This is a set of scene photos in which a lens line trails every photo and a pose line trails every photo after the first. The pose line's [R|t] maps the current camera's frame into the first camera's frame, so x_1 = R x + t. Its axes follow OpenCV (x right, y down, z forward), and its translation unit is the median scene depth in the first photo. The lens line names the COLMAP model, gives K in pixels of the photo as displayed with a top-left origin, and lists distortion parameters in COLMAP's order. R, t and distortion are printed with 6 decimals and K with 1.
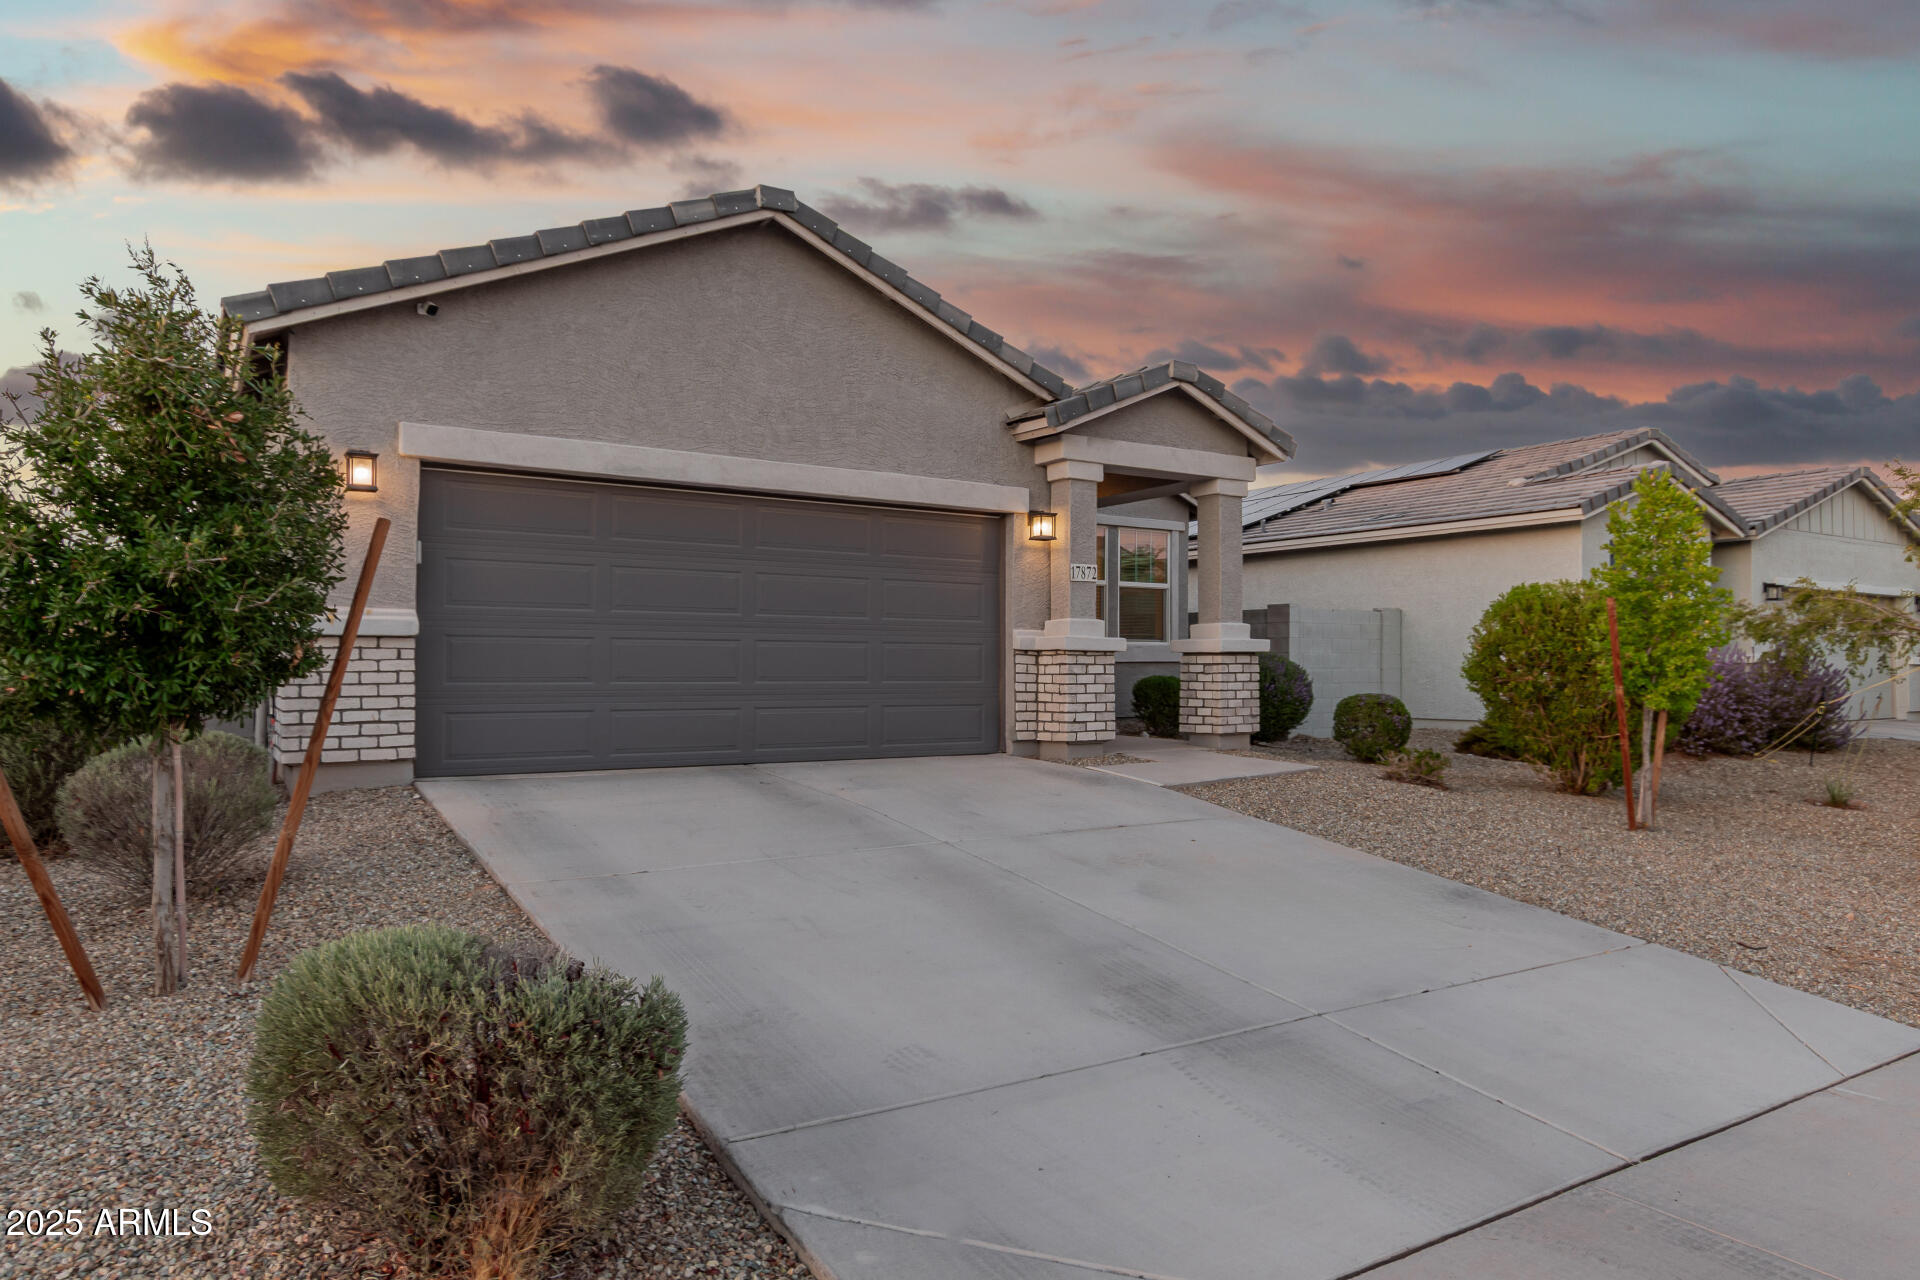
lens RADIAL K [[1258.6, 0, 950.9], [0, 1258.6, 639.8], [0, 0, 1]] dist [-0.002356, -0.000739]
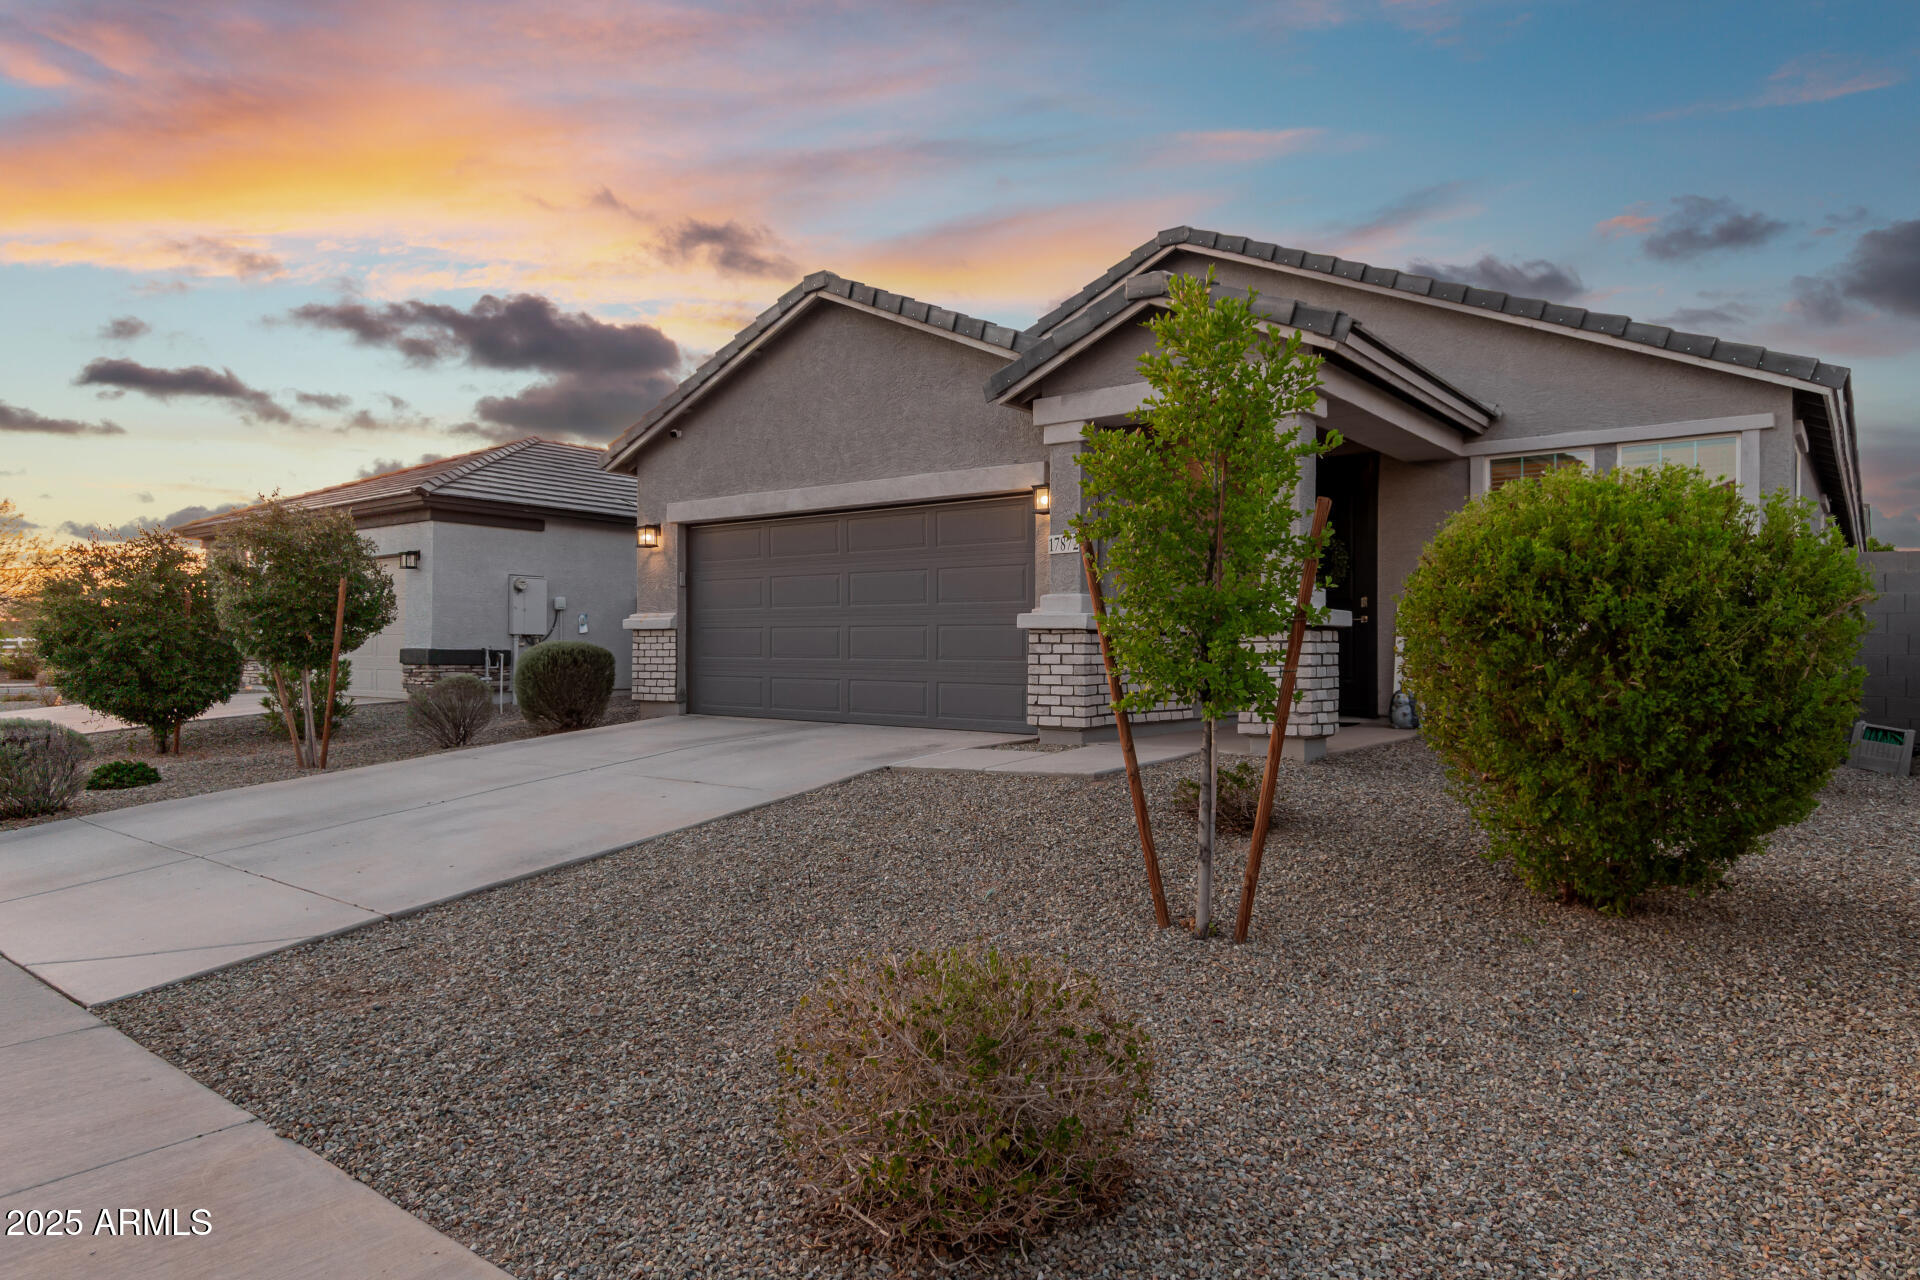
lens RADIAL K [[1151.1, 0, 912.7], [0, 1151.1, 636.3], [0, 0, 1]] dist [-0.003771, 0.001658]
pose [[0.299125, -0.014270, -0.954107, 0.922650], [0.016078, 0.999822, -0.009913, 0.021974], [0.954078, -0.012375, 0.299301, 0.678756]]
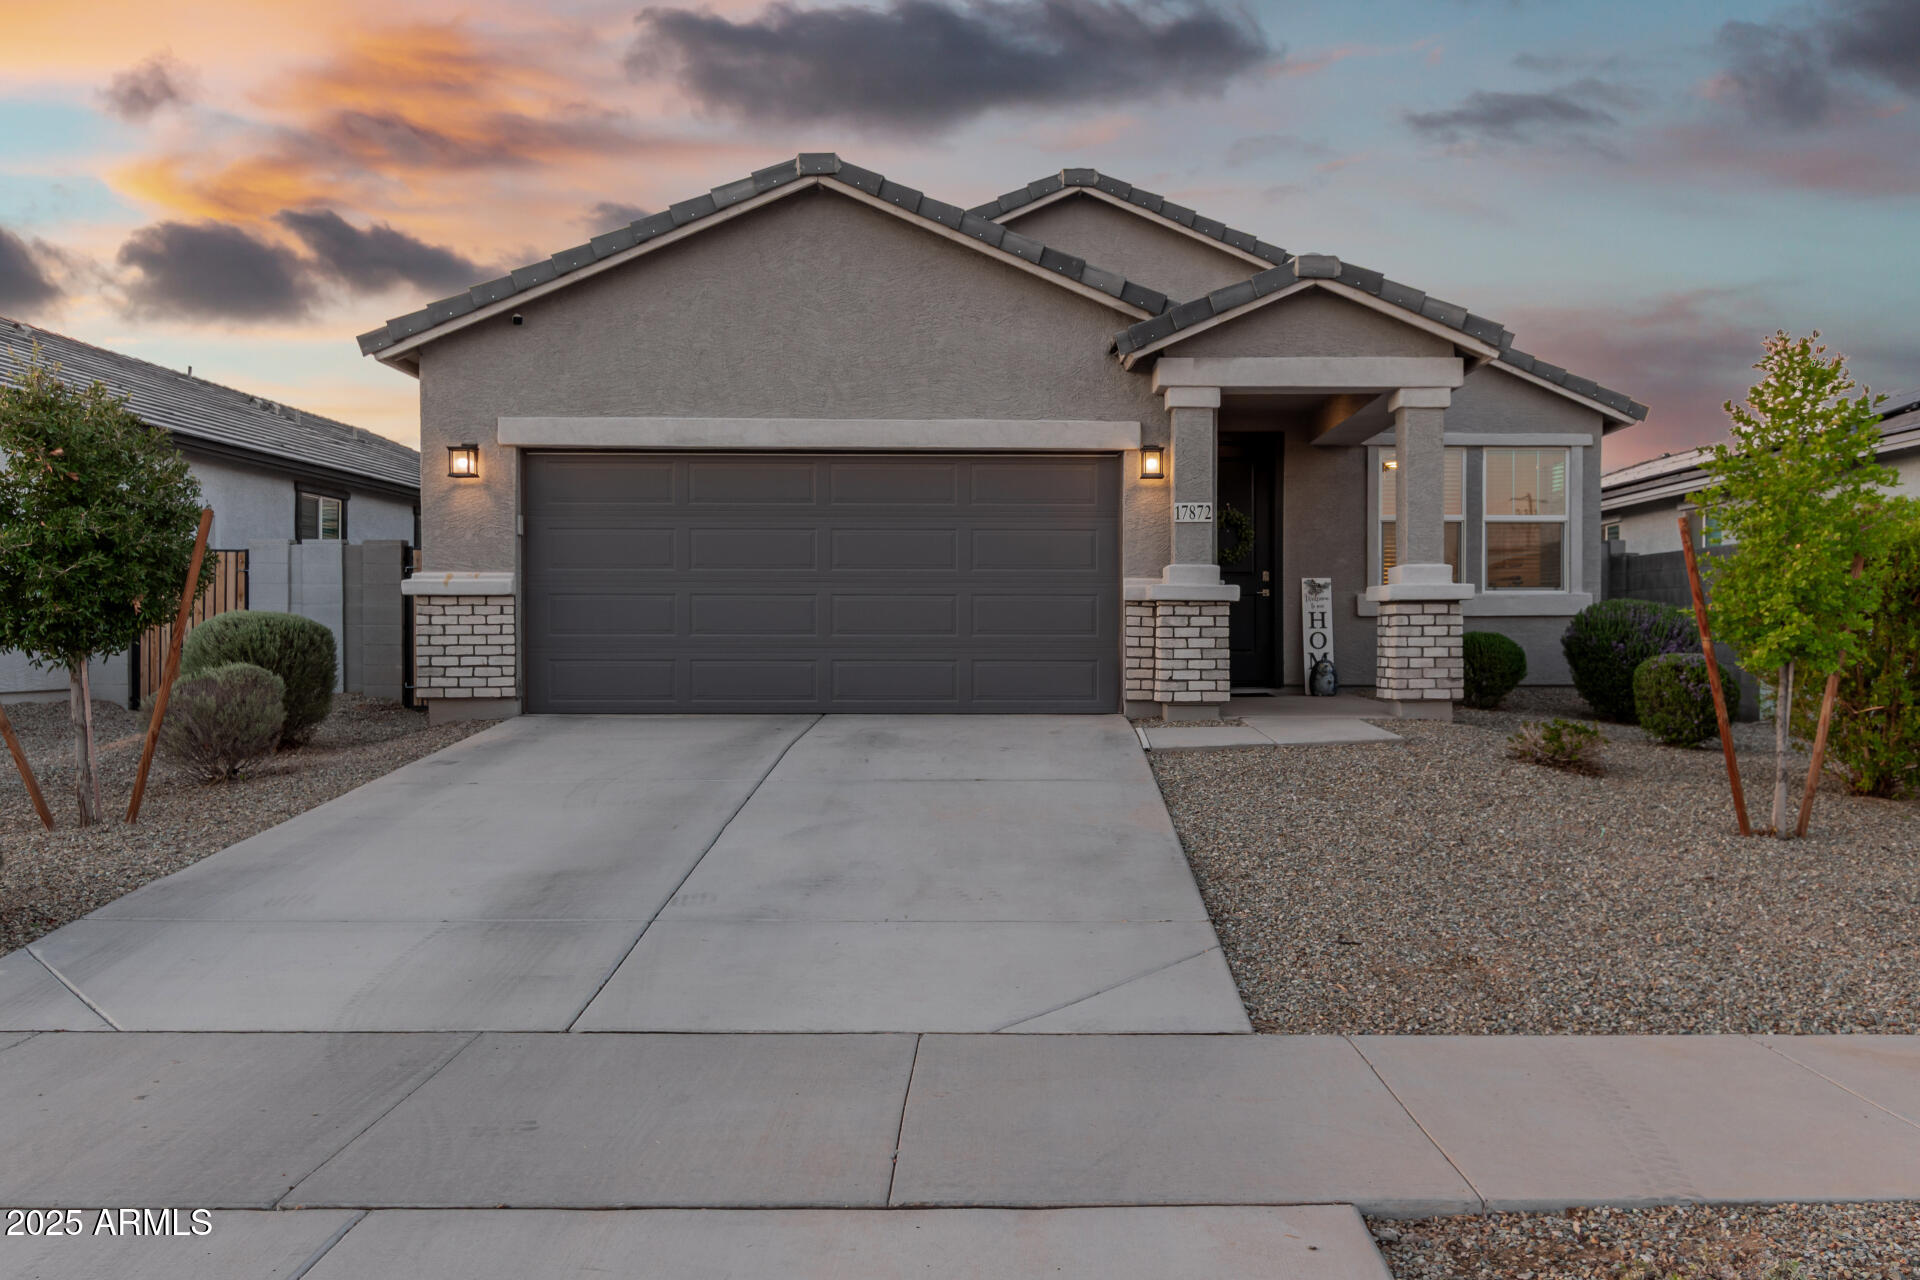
lens RADIAL K [[1523.4, 0, 966.9], [0, 1523.4, 643.0], [0, 0, 1]] dist [-0.002090, -0.007200]
pose [[0.836491, 0.001336, -0.547979, 0.590998], [0.013737, 0.999632, 0.023408, 0.011907], [0.547808, -0.027108, 0.836165, 0.015930]]
